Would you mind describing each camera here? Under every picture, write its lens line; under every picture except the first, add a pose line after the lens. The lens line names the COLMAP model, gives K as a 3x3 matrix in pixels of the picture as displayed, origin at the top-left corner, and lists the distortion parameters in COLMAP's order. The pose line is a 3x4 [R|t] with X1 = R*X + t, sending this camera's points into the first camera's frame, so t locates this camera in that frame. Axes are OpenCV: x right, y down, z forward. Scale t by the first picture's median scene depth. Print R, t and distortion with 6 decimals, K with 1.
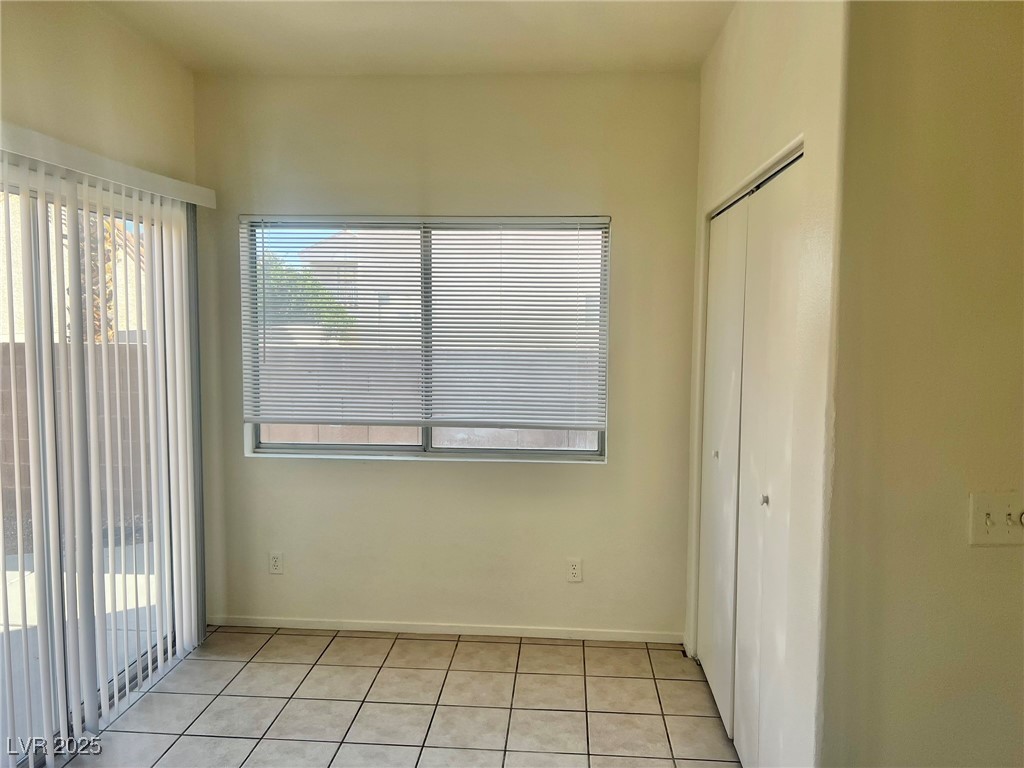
lens RADIAL K [[786.6, 0, 510.8], [0, 786.6, 379.3], [0, 0, 1]] dist [0.055045, -0.061255]
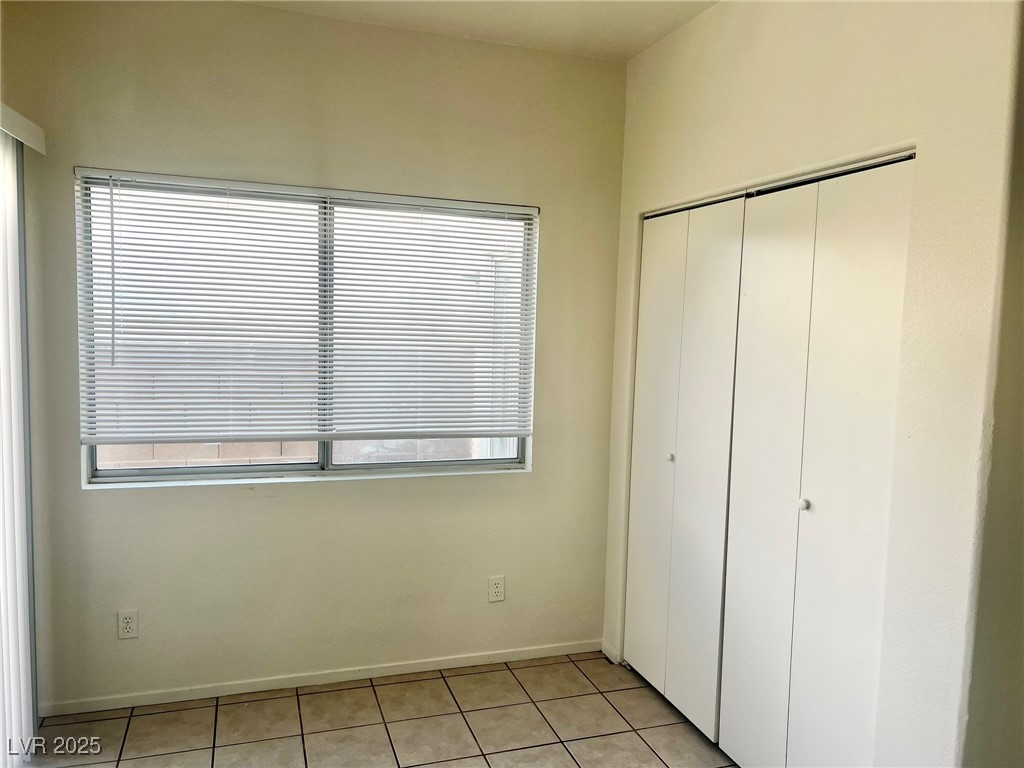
lens RADIAL K [[786.6, 0, 516.3], [0, 786.6, 388.6], [0, 0, 1]] dist [0.055045, -0.061255]
pose [[0.917633, -0.015153, 0.397140, -0.259868], [0.007784, 0.999766, 0.020161, -0.010765], [-0.397353, -0.015409, 0.917536, 0.145745]]
